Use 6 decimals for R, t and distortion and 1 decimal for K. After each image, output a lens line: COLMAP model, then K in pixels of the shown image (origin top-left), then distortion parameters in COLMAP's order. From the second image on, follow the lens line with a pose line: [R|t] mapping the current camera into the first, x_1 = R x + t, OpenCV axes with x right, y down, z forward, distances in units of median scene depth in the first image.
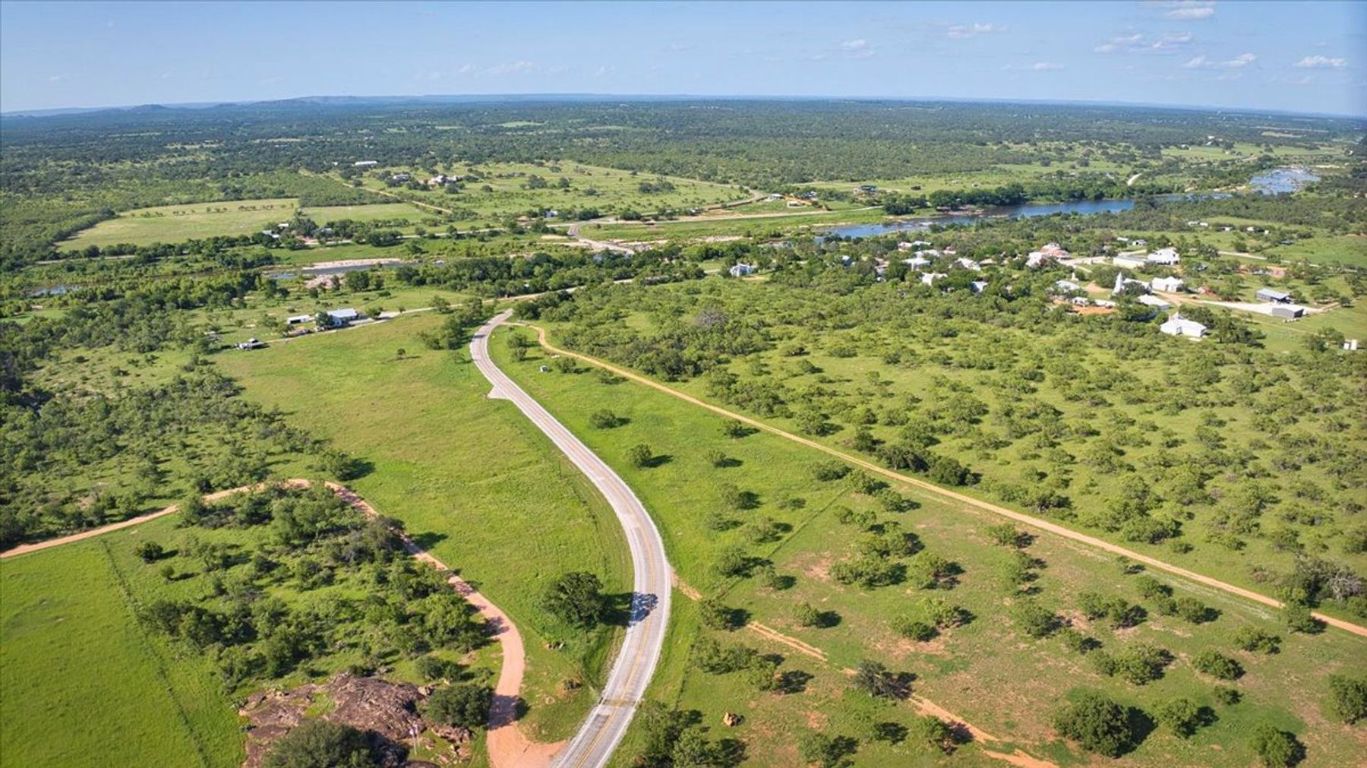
lens RADIAL K [[979.1, 0, 683.5], [0, 979.1, 384.0], [0, 0, 1]] dist [-0.067485, -0.024565]
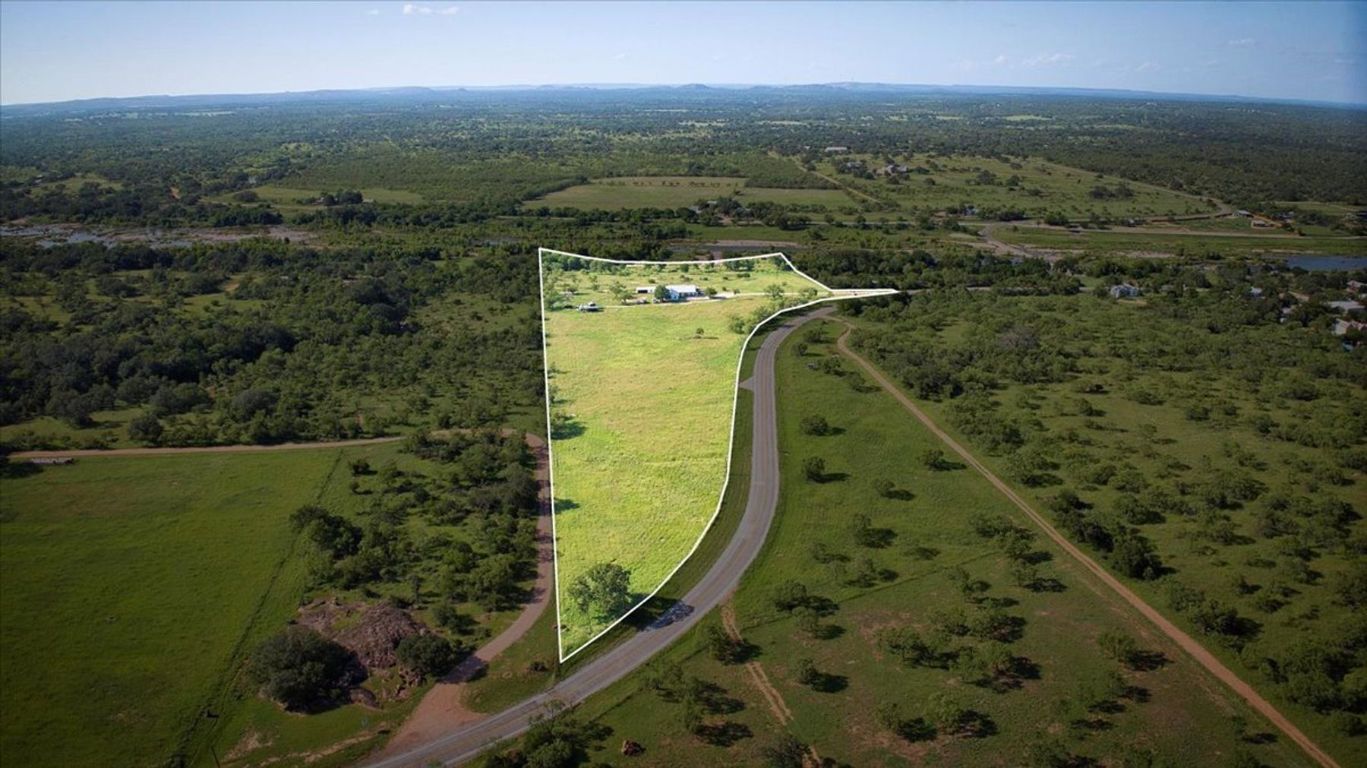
lens RADIAL K [[979.1, 0, 683.5], [0, 979.1, 384.0], [0, 0, 1]] dist [-0.067485, -0.024565]
pose [[0.871416, 0.151408, -0.466593, 0.103113], [-0.146529, 0.988090, 0.046973, -0.012665], [0.468148, 0.027437, 0.883224, 0.036237]]
